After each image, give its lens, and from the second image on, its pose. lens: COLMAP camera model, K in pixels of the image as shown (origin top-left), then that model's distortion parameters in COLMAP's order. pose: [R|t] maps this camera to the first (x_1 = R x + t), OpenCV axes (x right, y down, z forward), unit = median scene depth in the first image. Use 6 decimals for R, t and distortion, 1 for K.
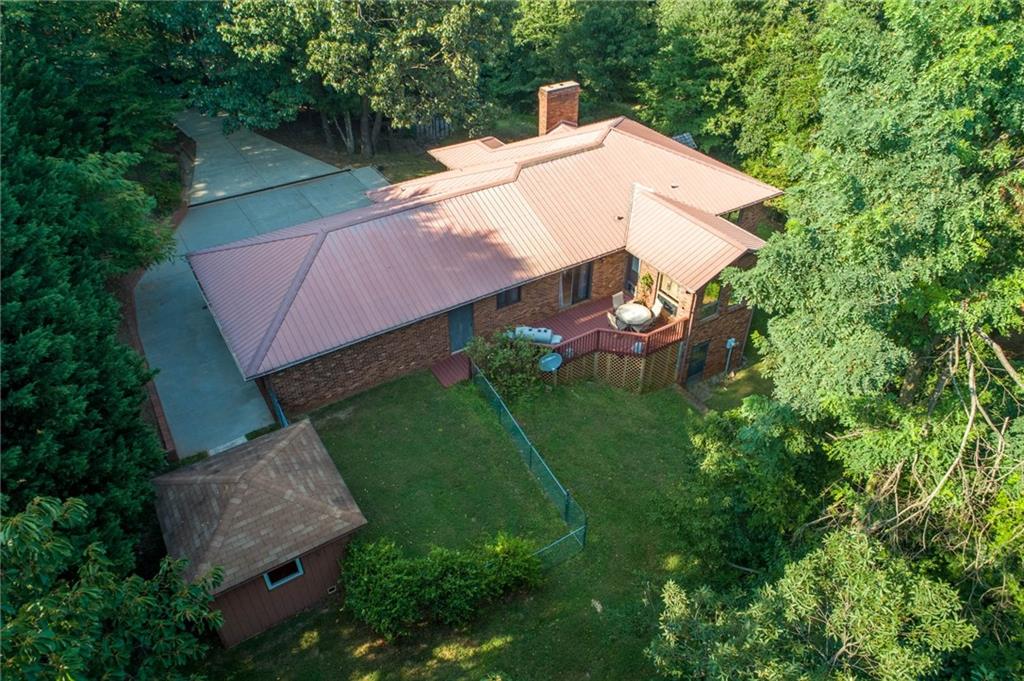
lens RADIAL K [[715.0, 0, 512.0], [0, 715.0, 340.5], [0, 0, 1]] dist [-0.002594, -0.000294]
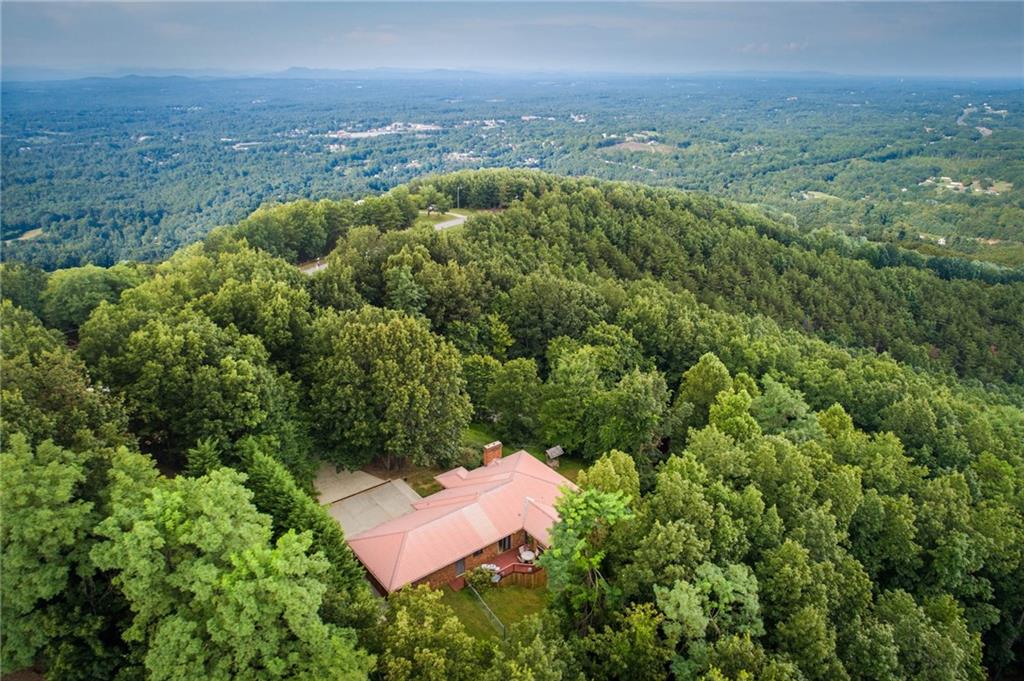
lens RADIAL K [[715.0, 0, 512.0], [0, 715.0, 340.5], [0, 0, 1]] dist [-0.002594, -0.000294]
pose [[0.994716, -0.031204, 0.097808, -0.106131], [0.055928, 0.963619, -0.261363, -0.112707], [-0.086094, 0.265452, 0.960272, -1.600388]]
